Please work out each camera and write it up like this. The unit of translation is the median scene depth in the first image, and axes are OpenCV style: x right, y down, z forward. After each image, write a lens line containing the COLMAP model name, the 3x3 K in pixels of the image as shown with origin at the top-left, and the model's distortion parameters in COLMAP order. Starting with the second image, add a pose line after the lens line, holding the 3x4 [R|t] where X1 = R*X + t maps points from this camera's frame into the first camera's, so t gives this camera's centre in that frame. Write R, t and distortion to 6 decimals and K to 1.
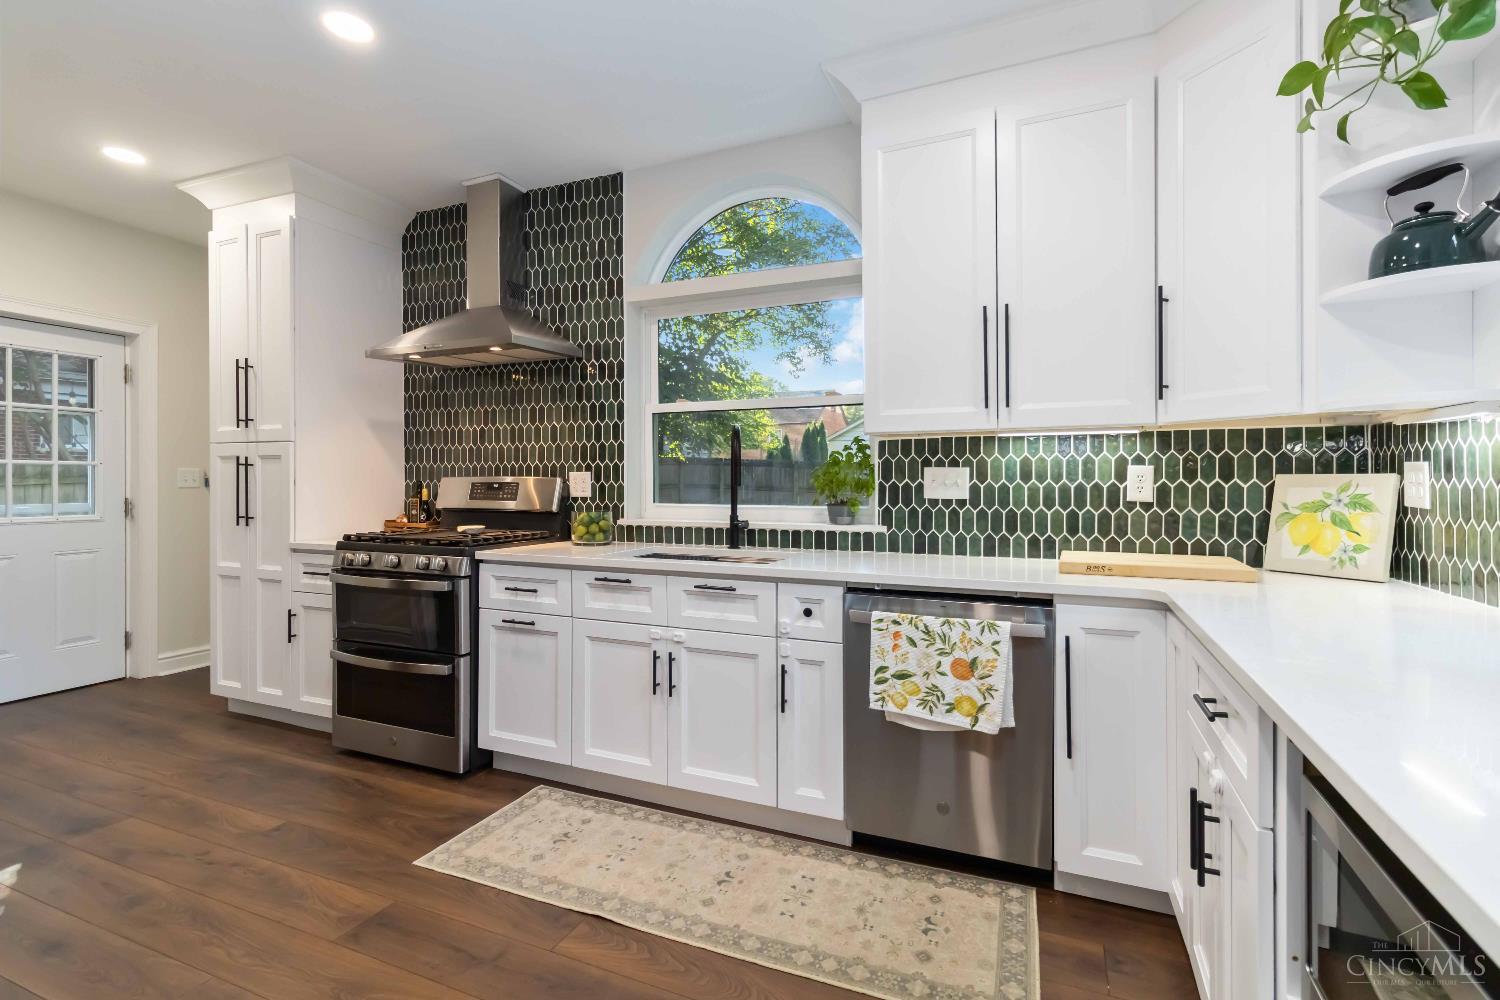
lens RADIAL K [[704.8, 0, 750.0], [0, 704.8, 490.8], [0, 0, 1]] dist [0.009574, -0.002219]
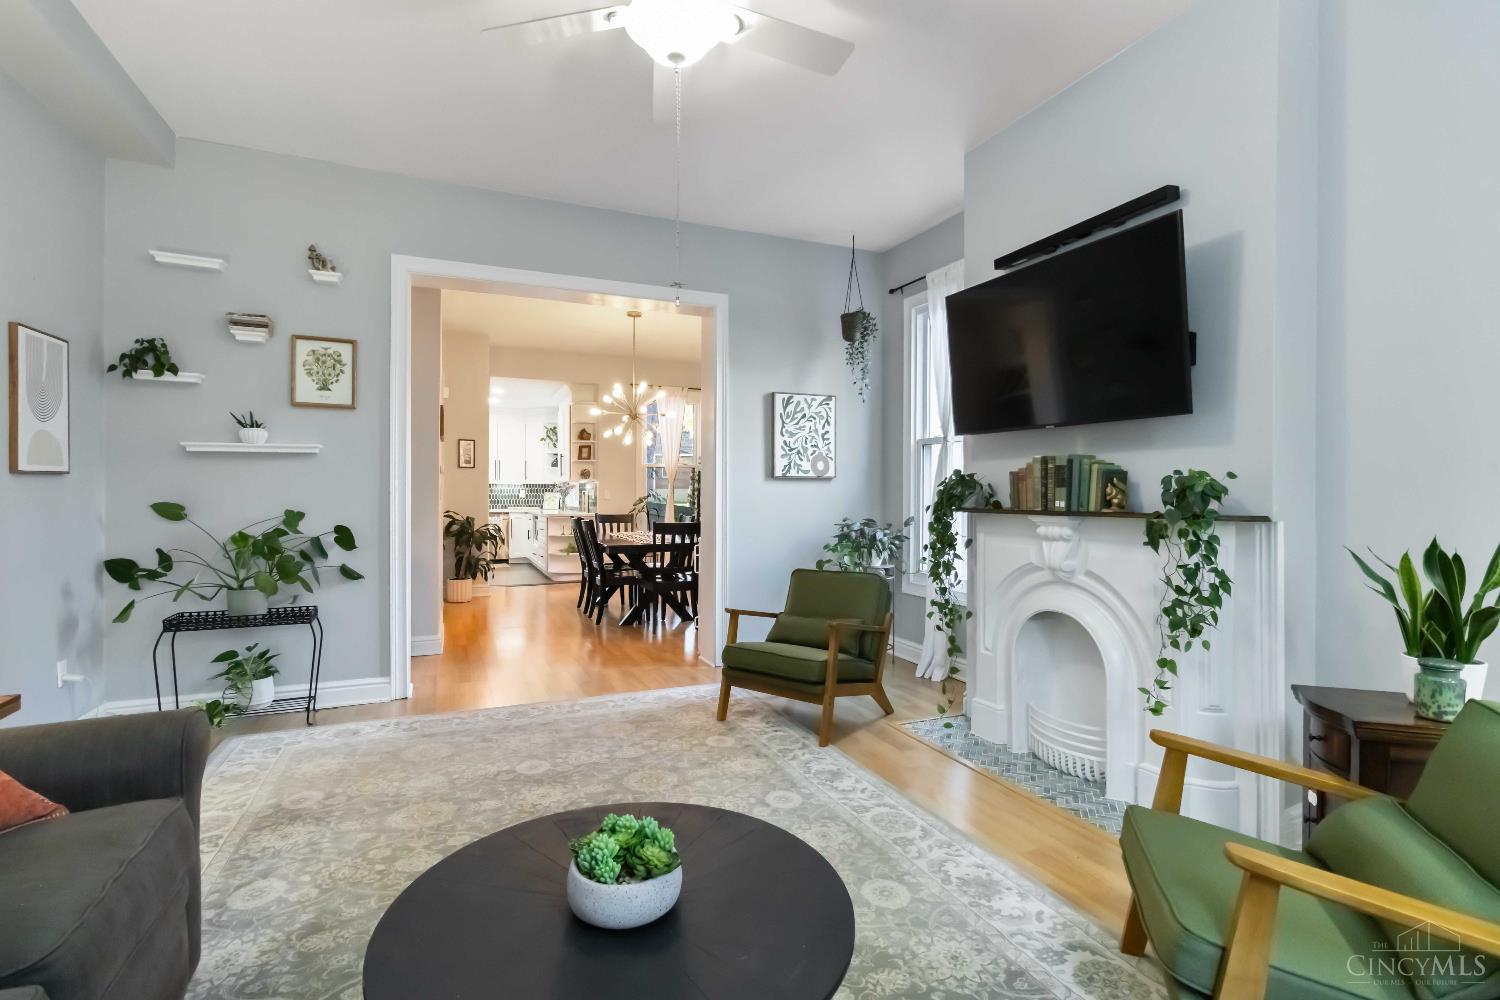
lens RADIAL K [[704.8, 0, 753.2], [0, 704.8, 499.6], [0, 0, 1]] dist [0.009574, -0.002219]
pose [[0.677671, -0.001045, 0.735364, -2.109094], [-0.003170, 0.999986, 0.004342, 0.001269], [-0.735358, -0.005273, 0.677658, -3.746564]]
